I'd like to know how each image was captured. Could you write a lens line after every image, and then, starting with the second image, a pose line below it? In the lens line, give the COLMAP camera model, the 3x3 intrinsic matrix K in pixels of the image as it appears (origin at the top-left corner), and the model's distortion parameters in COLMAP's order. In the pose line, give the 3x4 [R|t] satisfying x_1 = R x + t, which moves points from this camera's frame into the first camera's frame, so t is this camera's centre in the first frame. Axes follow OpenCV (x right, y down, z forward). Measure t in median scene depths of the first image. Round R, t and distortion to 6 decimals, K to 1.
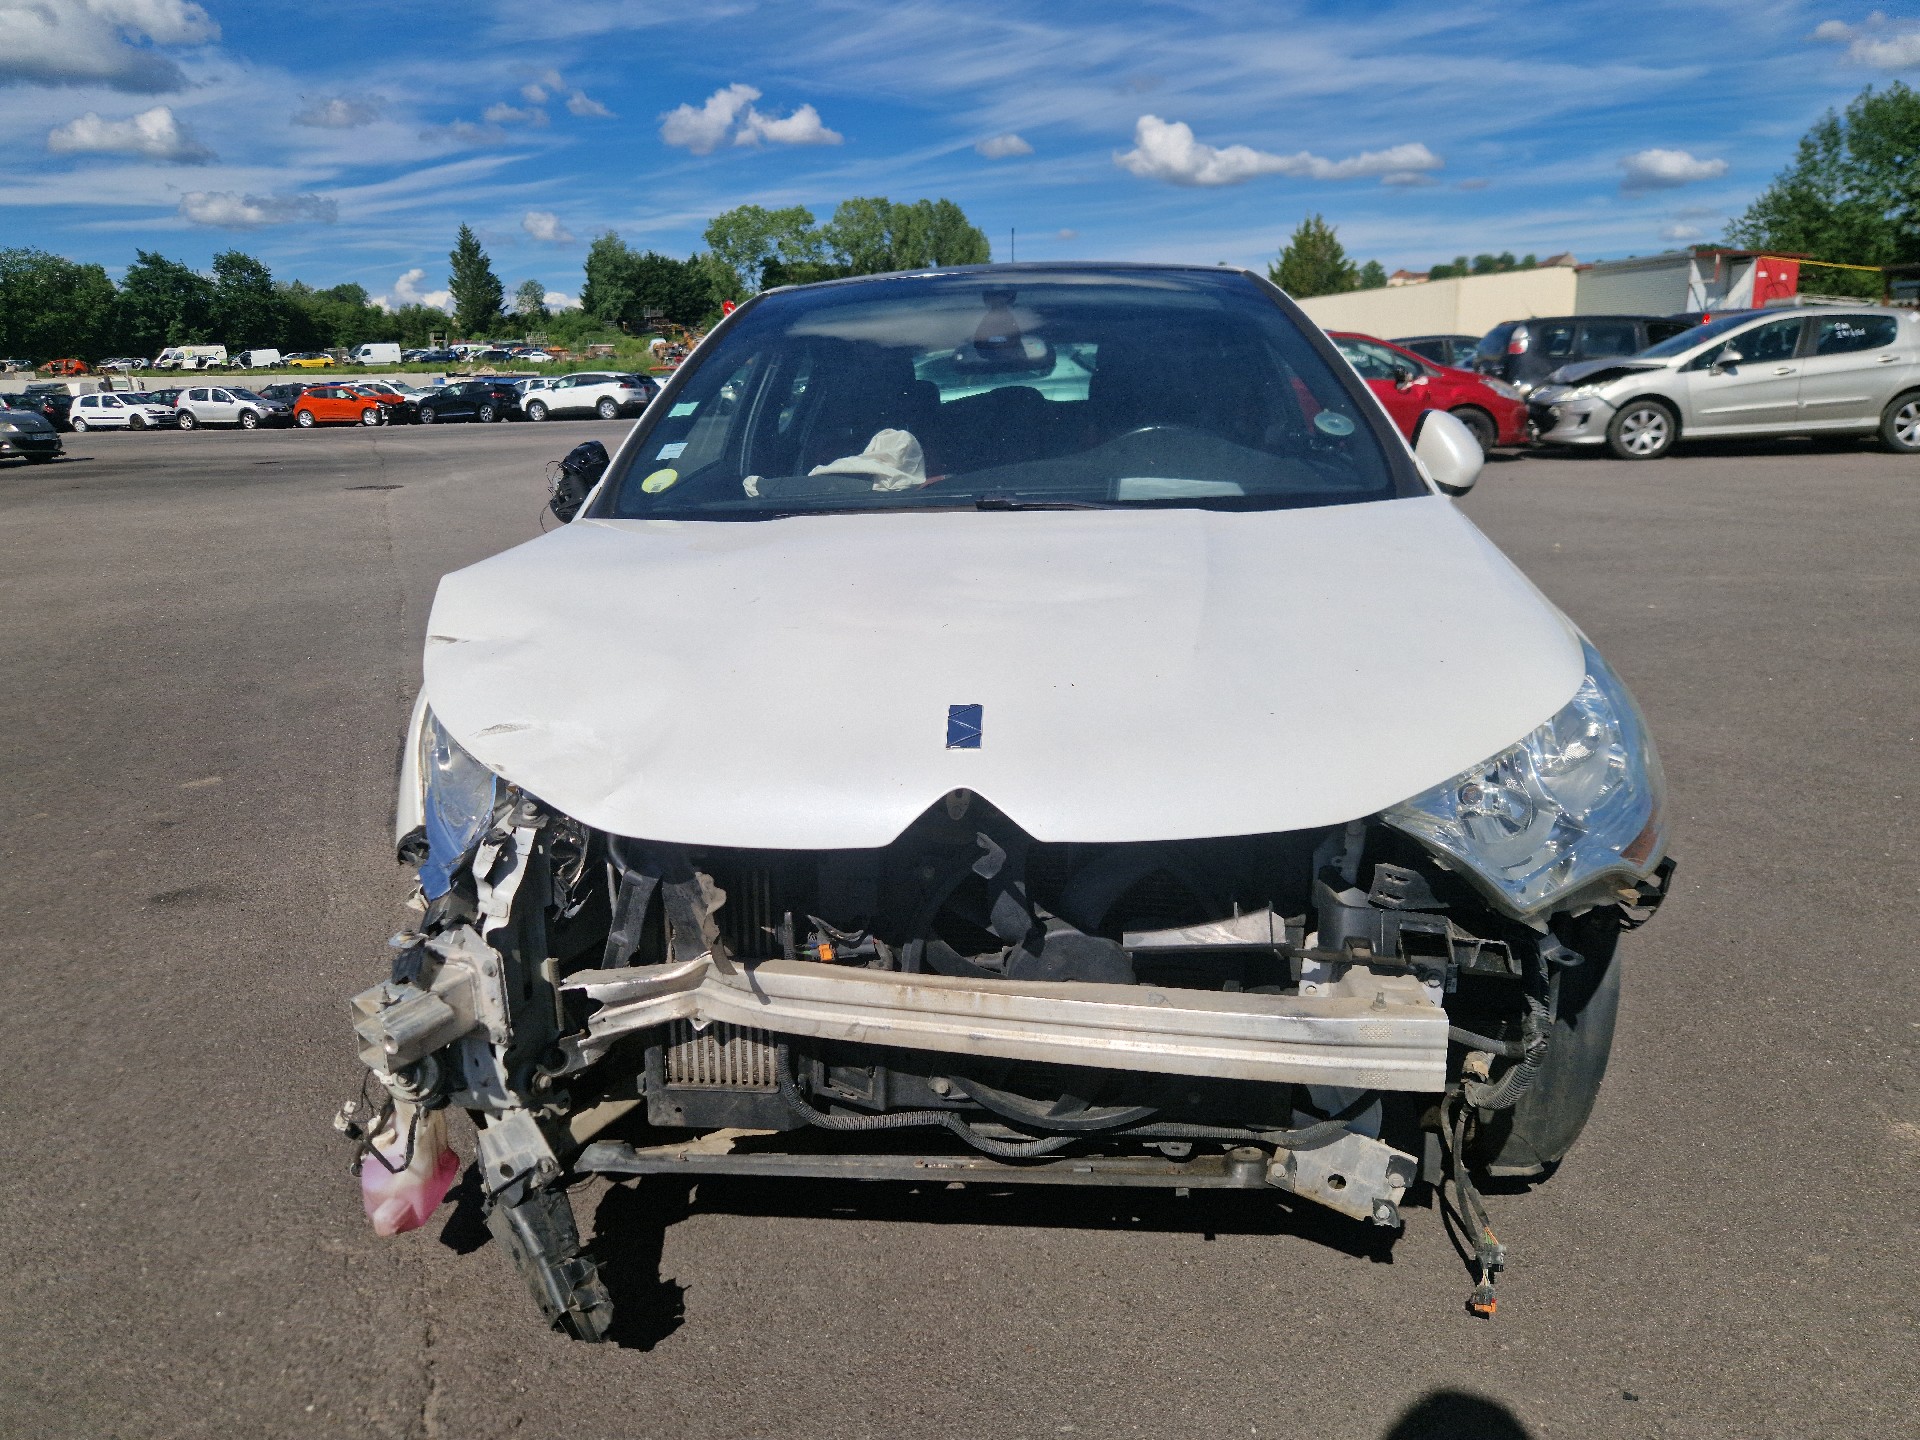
lens RADIAL K [[1287.8, 0, 935.7], [0, 1287.8, 814.4], [0, 0, 1]] dist [0.053217, -0.035141]
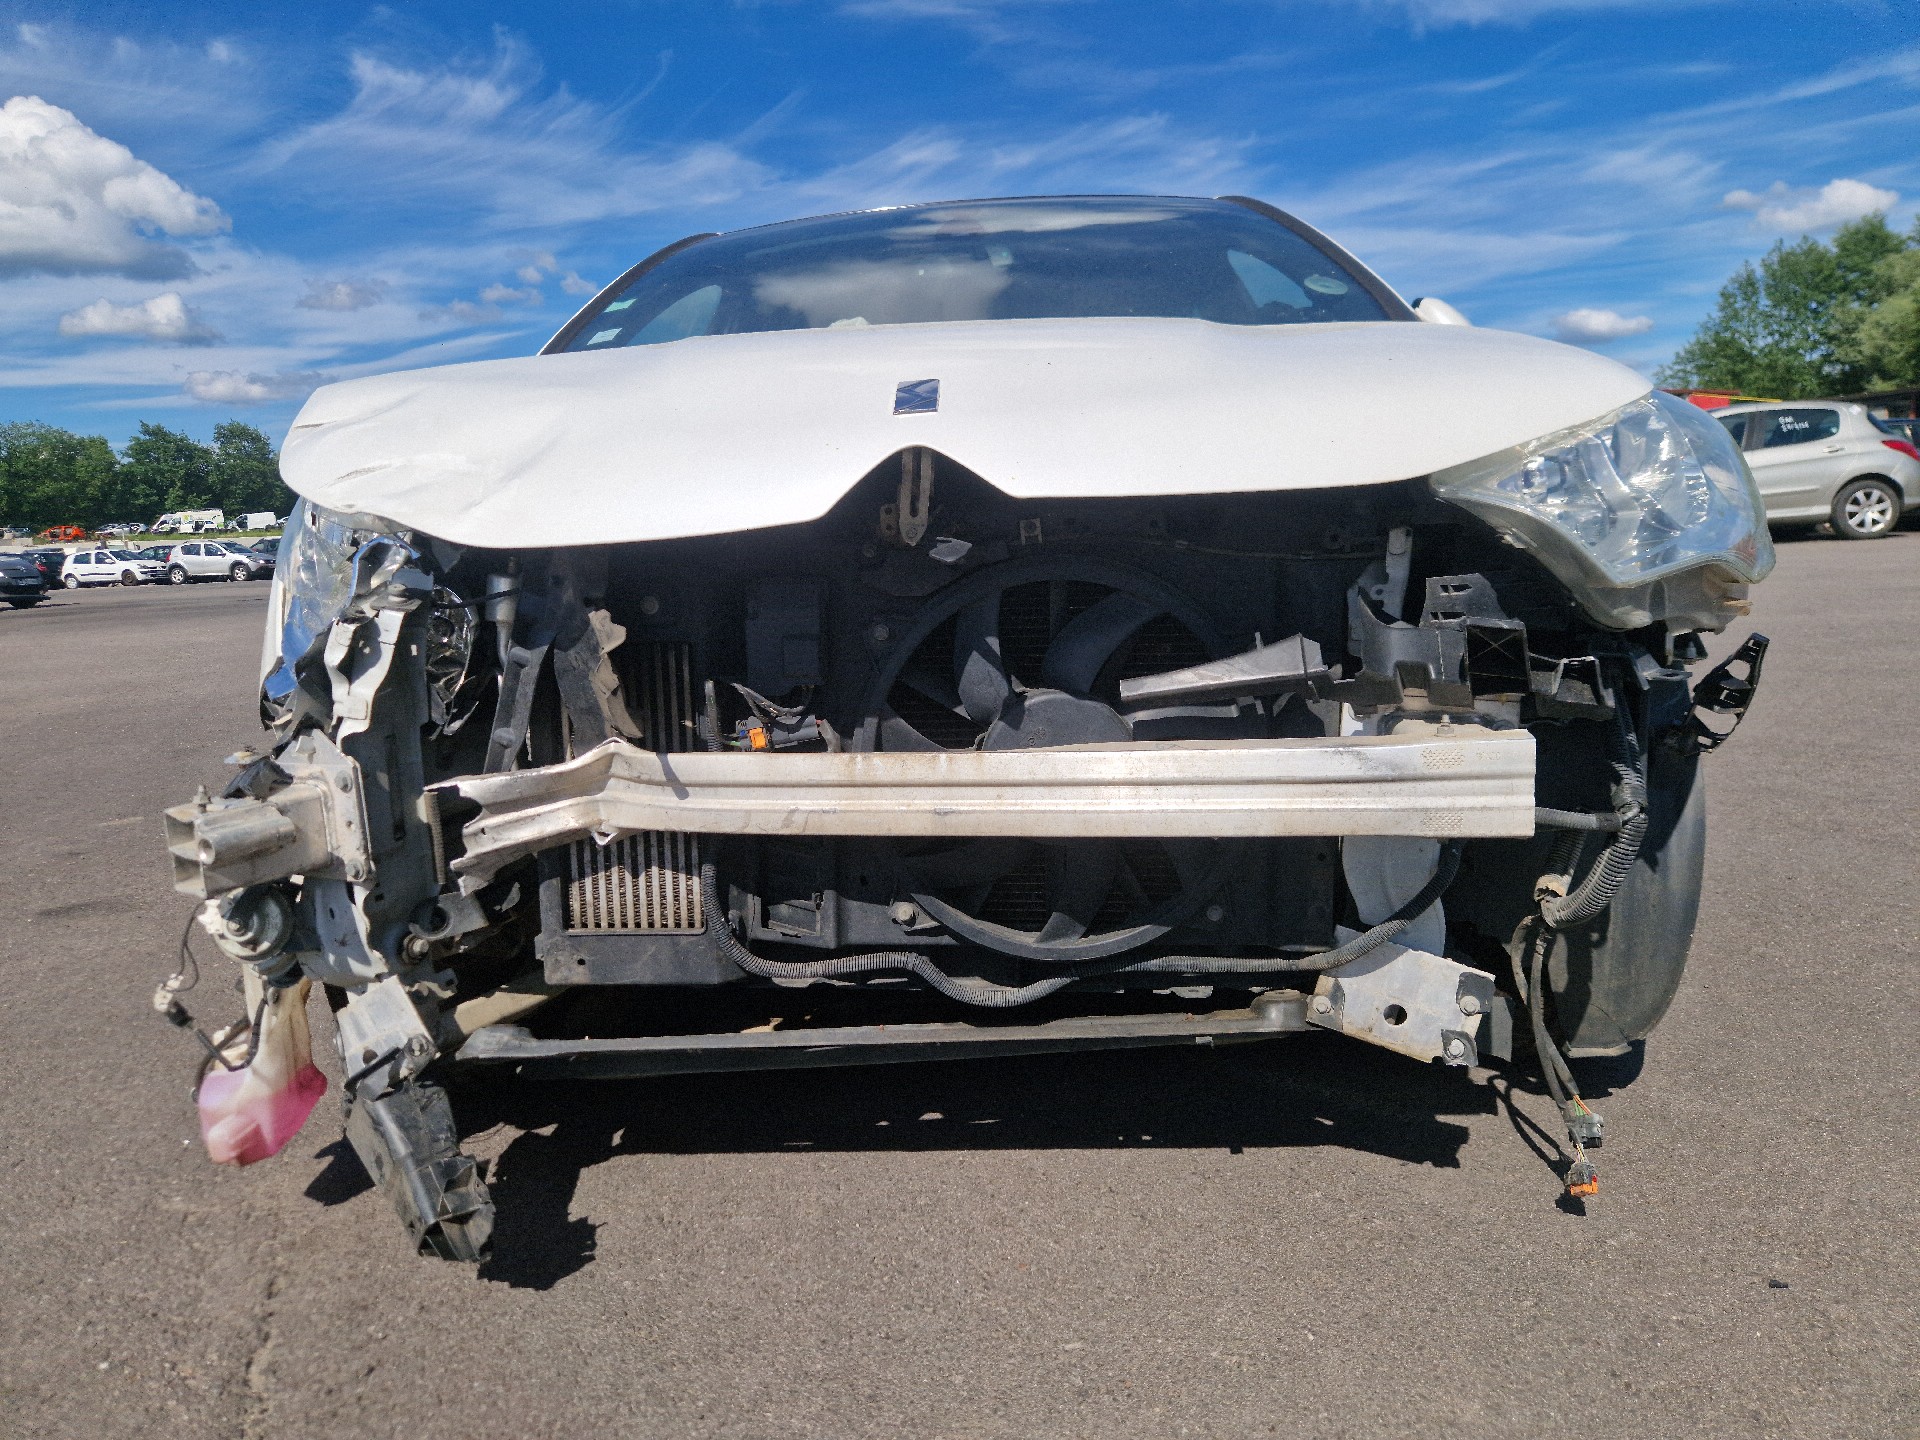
lens RADIAL K [[1287.8, 0, 946.2], [0, 1287.8, 802.6], [0, 0, 1]] dist [0.053217, -0.035141]
pose [[0.999606, -0.021255, 0.018313, 0.016600], [0.023244, 0.992937, -0.116345, 0.225183], [-0.015710, 0.116725, 0.993040, 0.177826]]
